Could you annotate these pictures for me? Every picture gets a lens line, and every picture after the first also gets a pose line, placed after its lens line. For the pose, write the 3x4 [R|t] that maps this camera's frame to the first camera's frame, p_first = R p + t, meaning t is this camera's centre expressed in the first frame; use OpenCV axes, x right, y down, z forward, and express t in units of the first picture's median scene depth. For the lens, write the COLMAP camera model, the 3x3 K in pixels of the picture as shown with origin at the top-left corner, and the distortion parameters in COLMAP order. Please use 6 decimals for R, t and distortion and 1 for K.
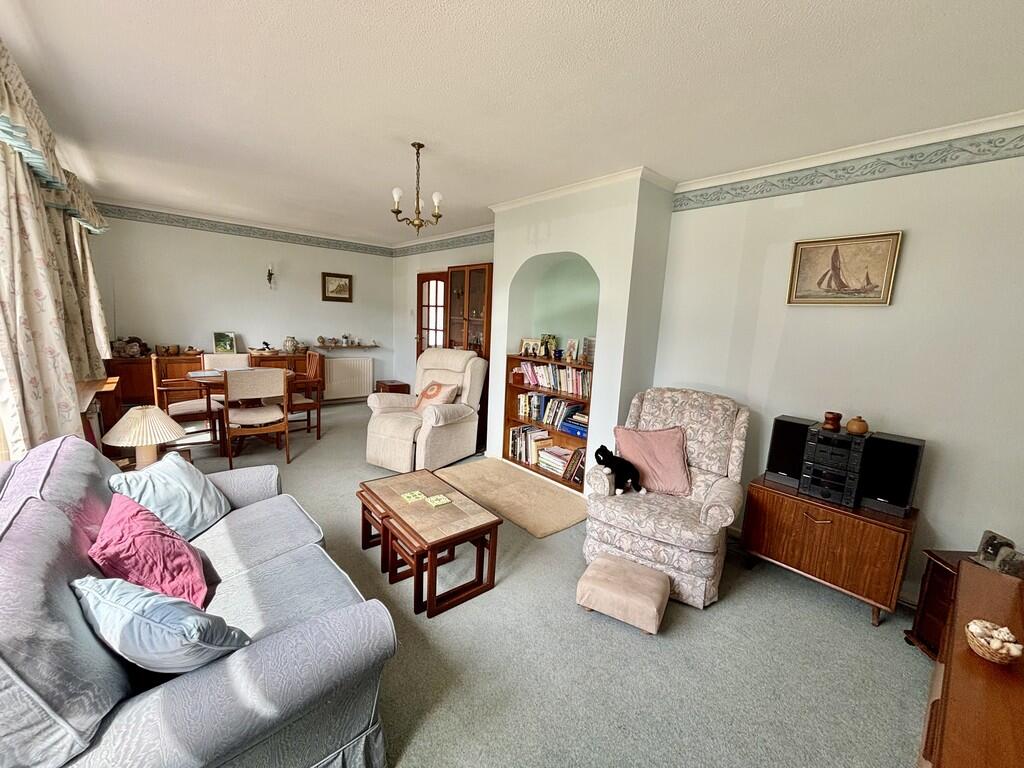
lens RADIAL K [[413.8, 0, 516.0], [0, 413.8, 380.6], [0, 0, 1]] dist [0.013461, -0.000398]
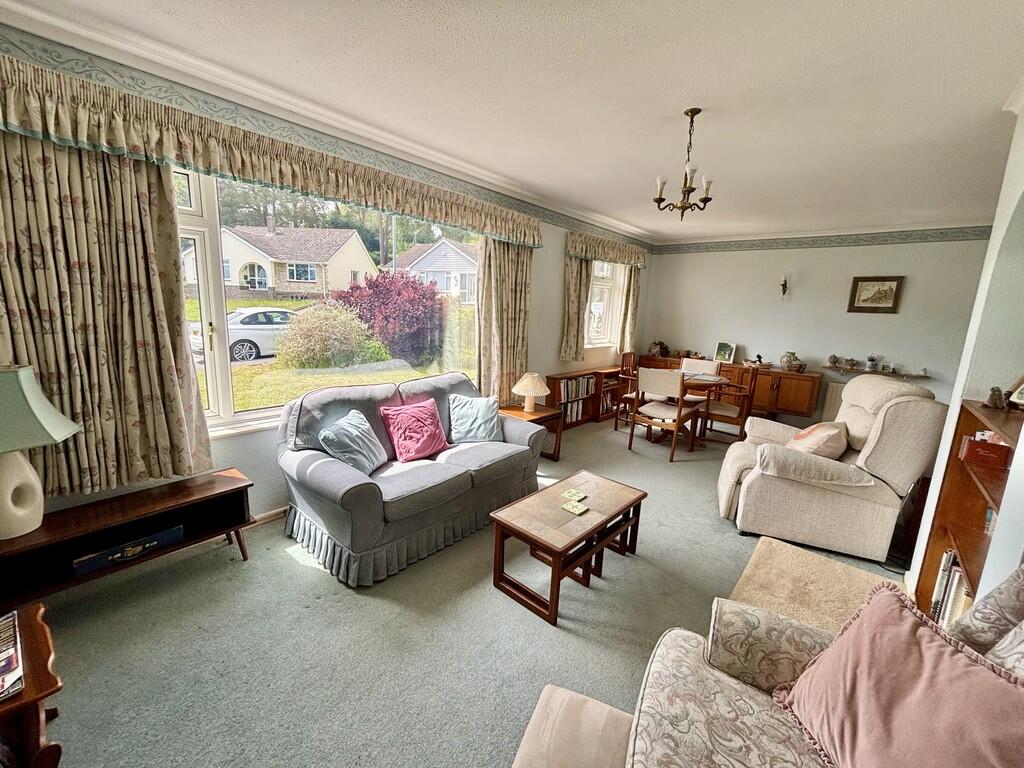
lens RADIAL K [[413.8, 0, 513.9], [0, 413.8, 384.2], [0, 0, 1]] dist [0.013461, -0.000398]
pose [[0.143375, 0.143276, -0.979242, 0.365518], [-0.190375, 0.974979, 0.114779, -0.034808], [0.971185, 0.169967, 0.167064, 0.361387]]
